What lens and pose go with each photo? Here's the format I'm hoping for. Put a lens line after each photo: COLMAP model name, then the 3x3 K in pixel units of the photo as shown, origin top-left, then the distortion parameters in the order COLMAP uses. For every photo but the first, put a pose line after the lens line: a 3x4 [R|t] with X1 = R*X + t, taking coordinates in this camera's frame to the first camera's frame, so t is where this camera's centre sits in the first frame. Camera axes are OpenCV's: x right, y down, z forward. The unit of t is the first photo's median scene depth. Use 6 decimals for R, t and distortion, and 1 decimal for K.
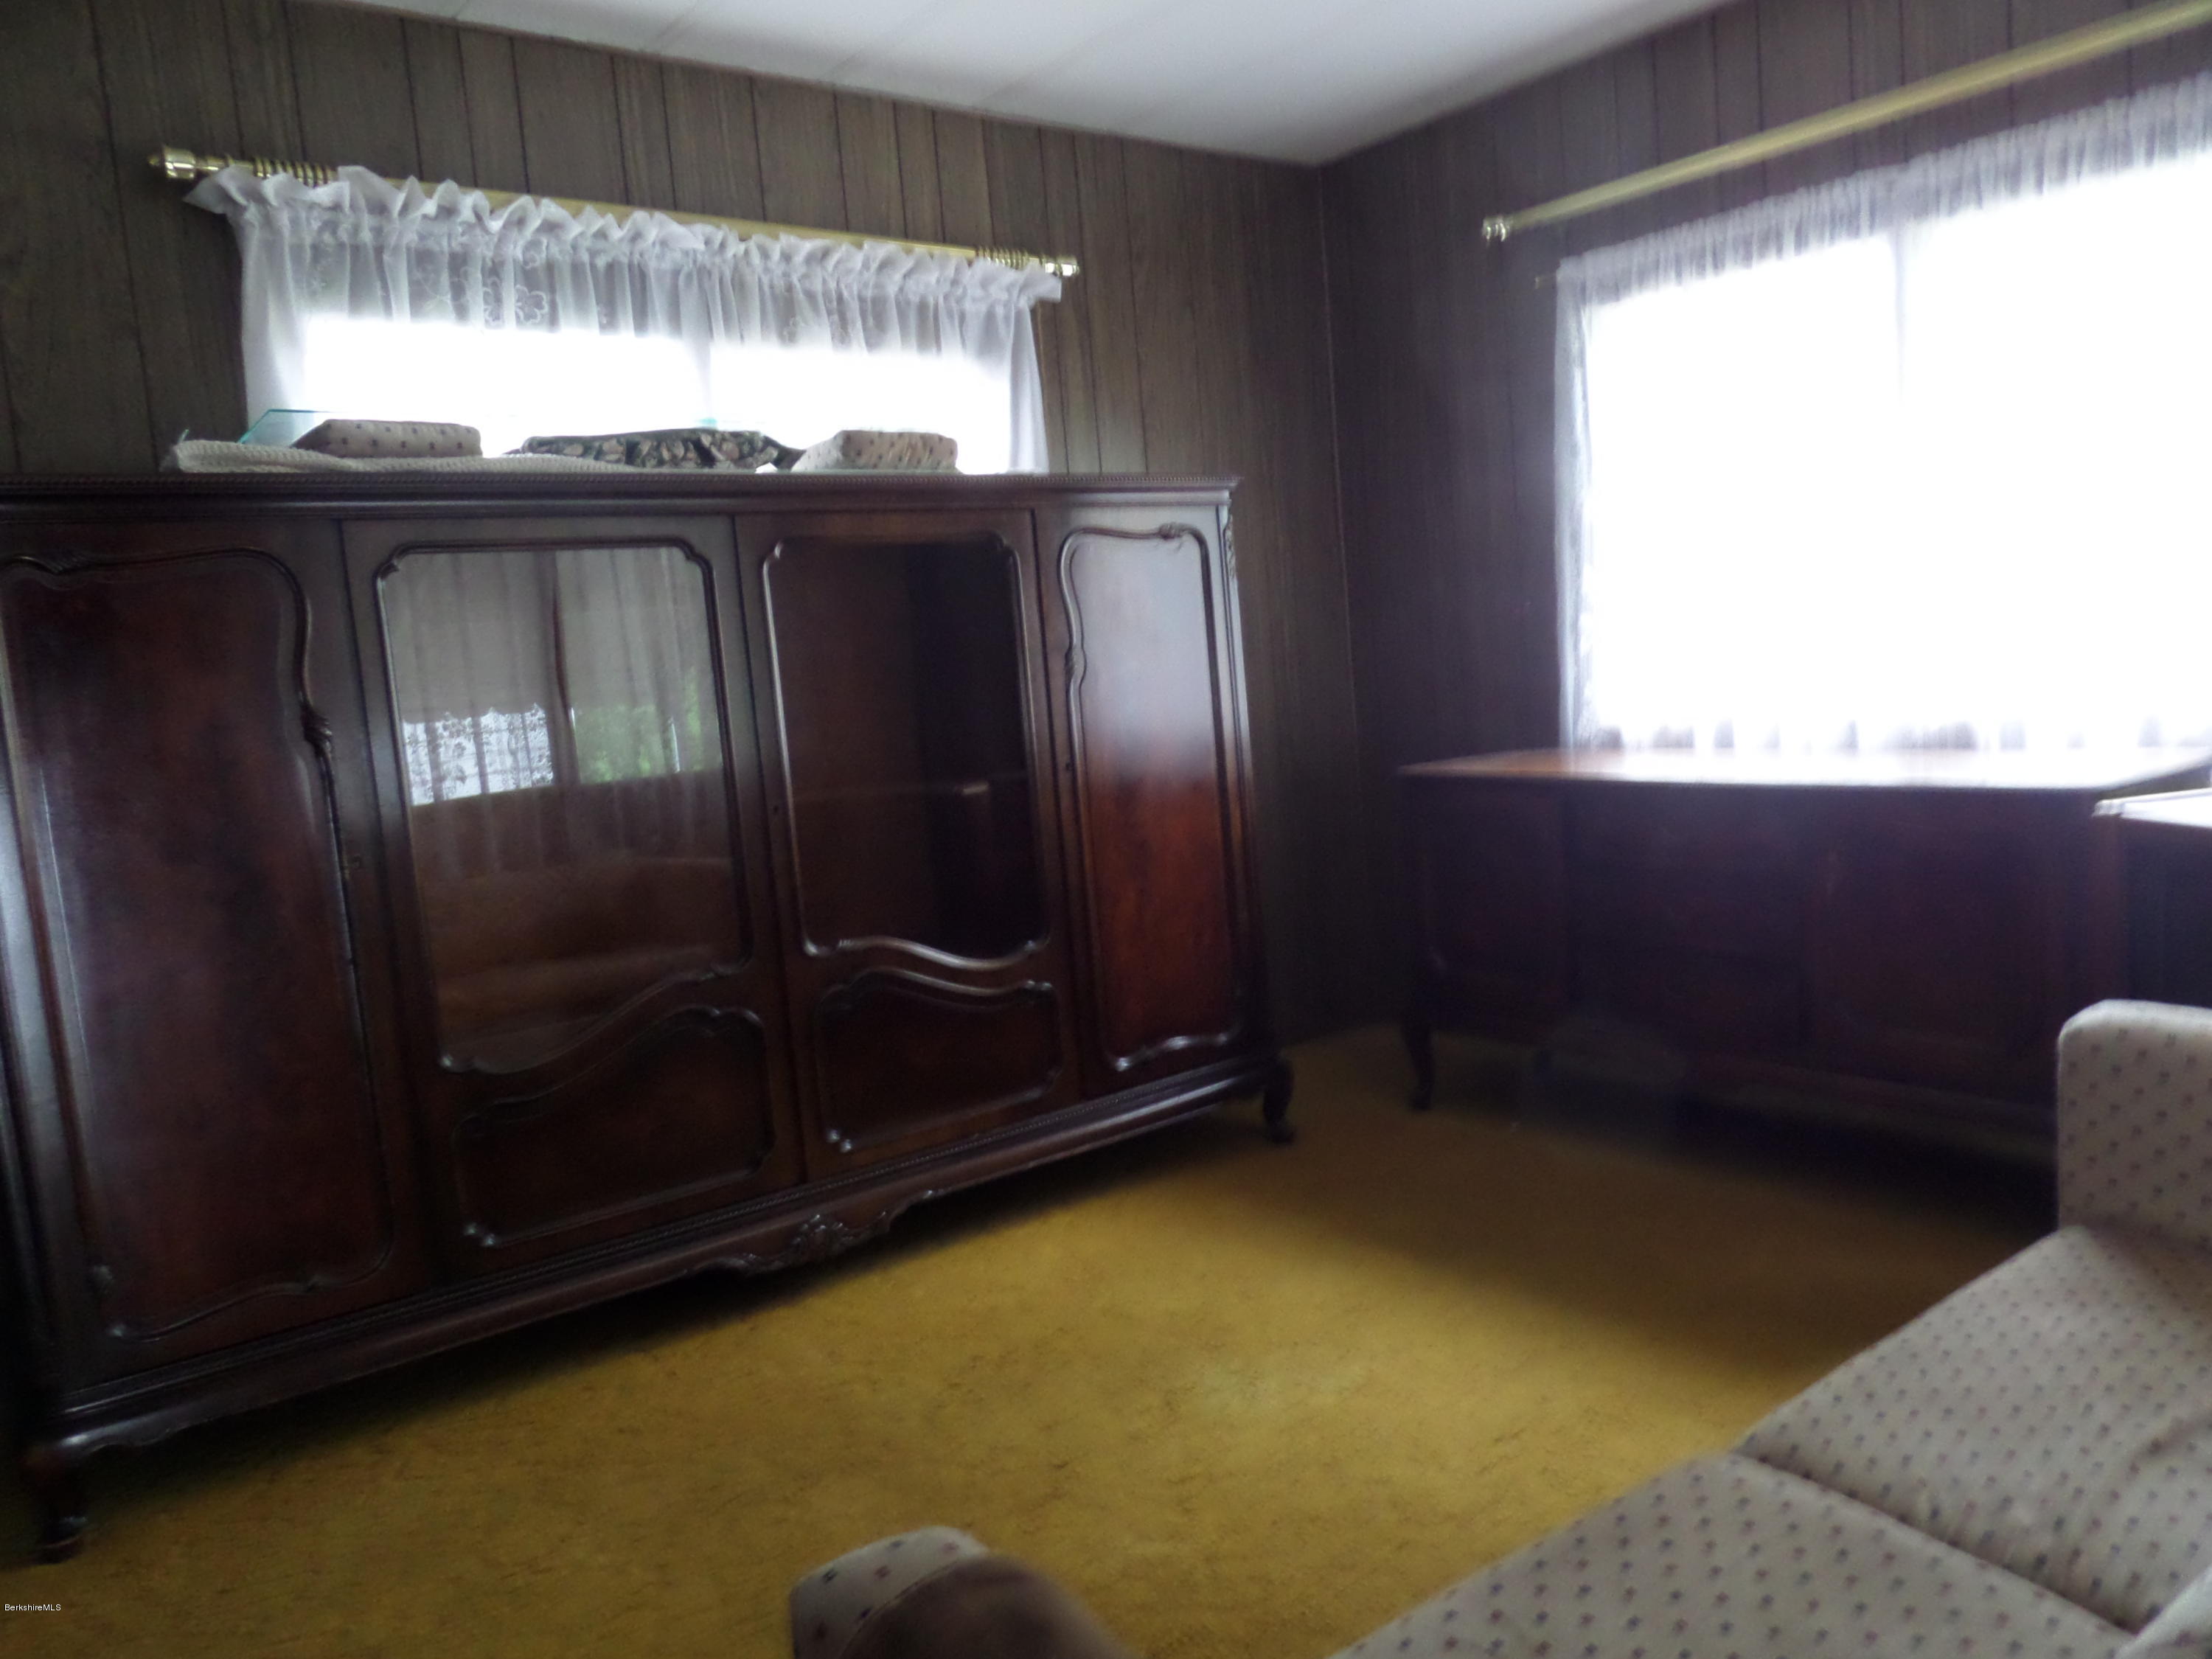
lens RADIAL K [[1606.7, 0, 1110.1], [0, 1606.7, 837.3], [0, 0, 1]] dist [-0.006279, -0.002215]
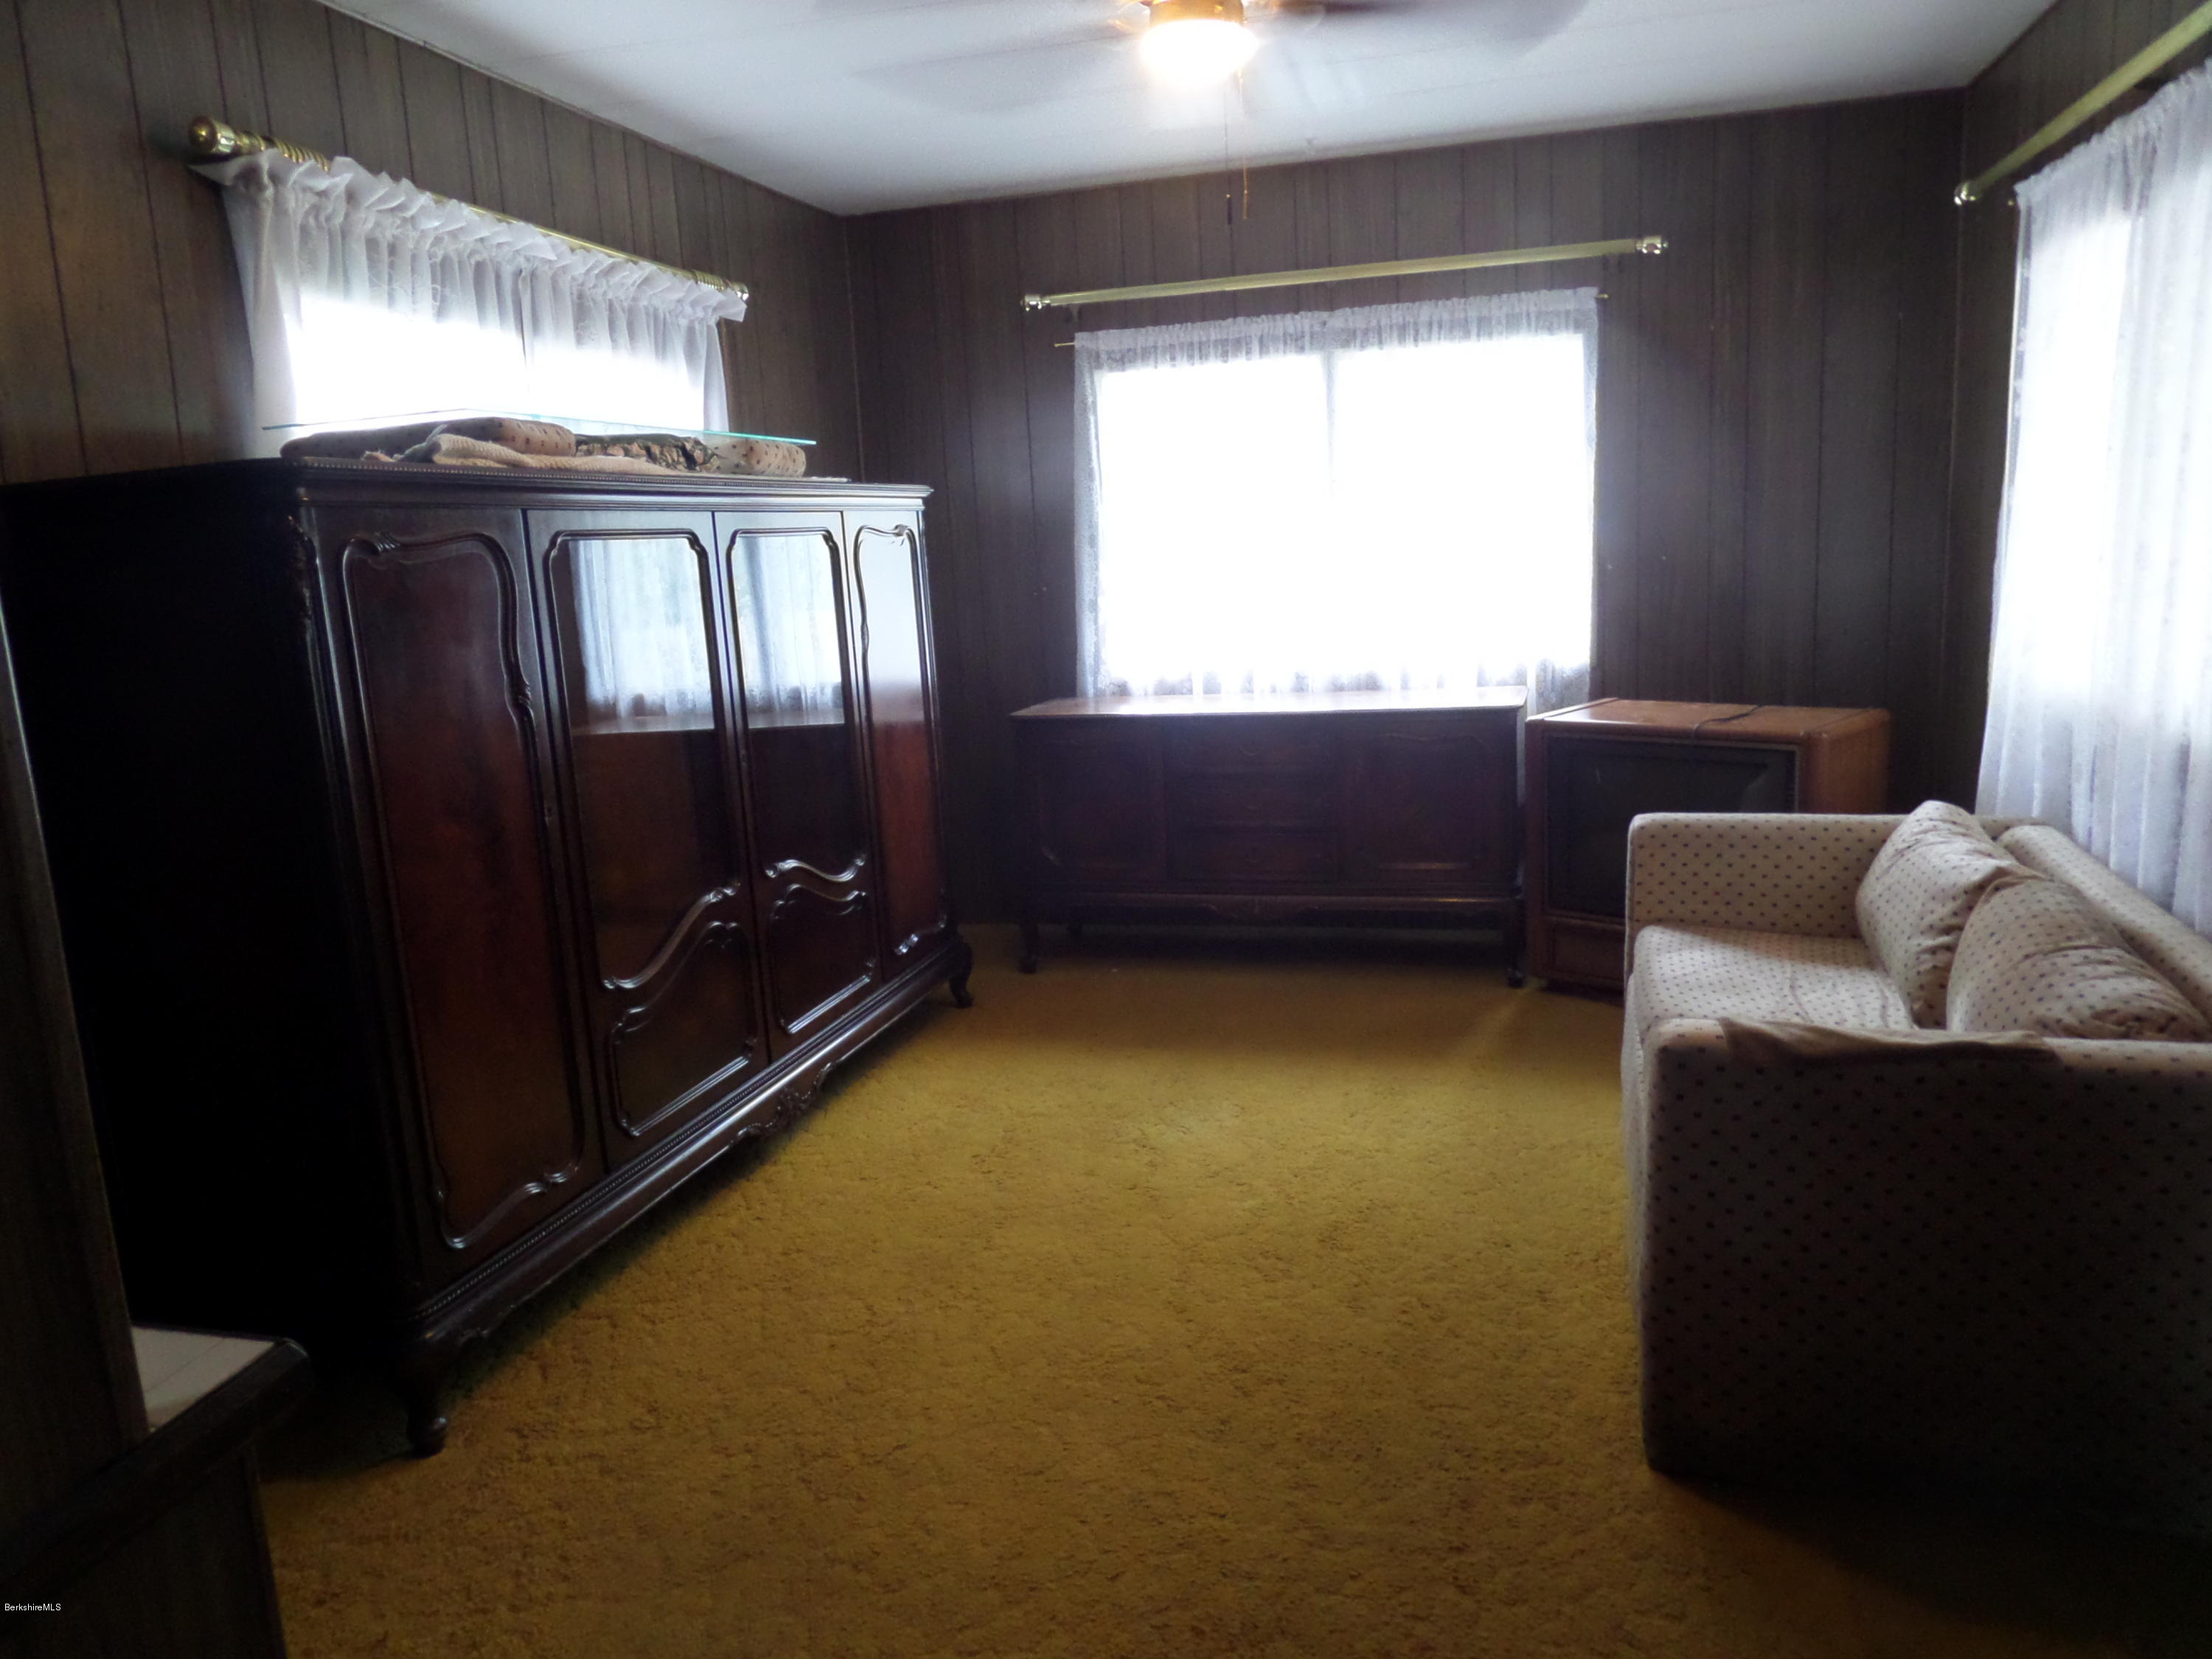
lens RADIAL K [[1606.7, 0, 1098.3], [0, 1606.7, 828.6], [0, 0, 1]] dist [-0.006279, -0.002215]
pose [[0.805021, -0.068505, 0.589278, -0.600060], [0.056171, 0.997650, 0.039244, 0.003934], [-0.590581, 0.001508, 0.806977, -0.110074]]
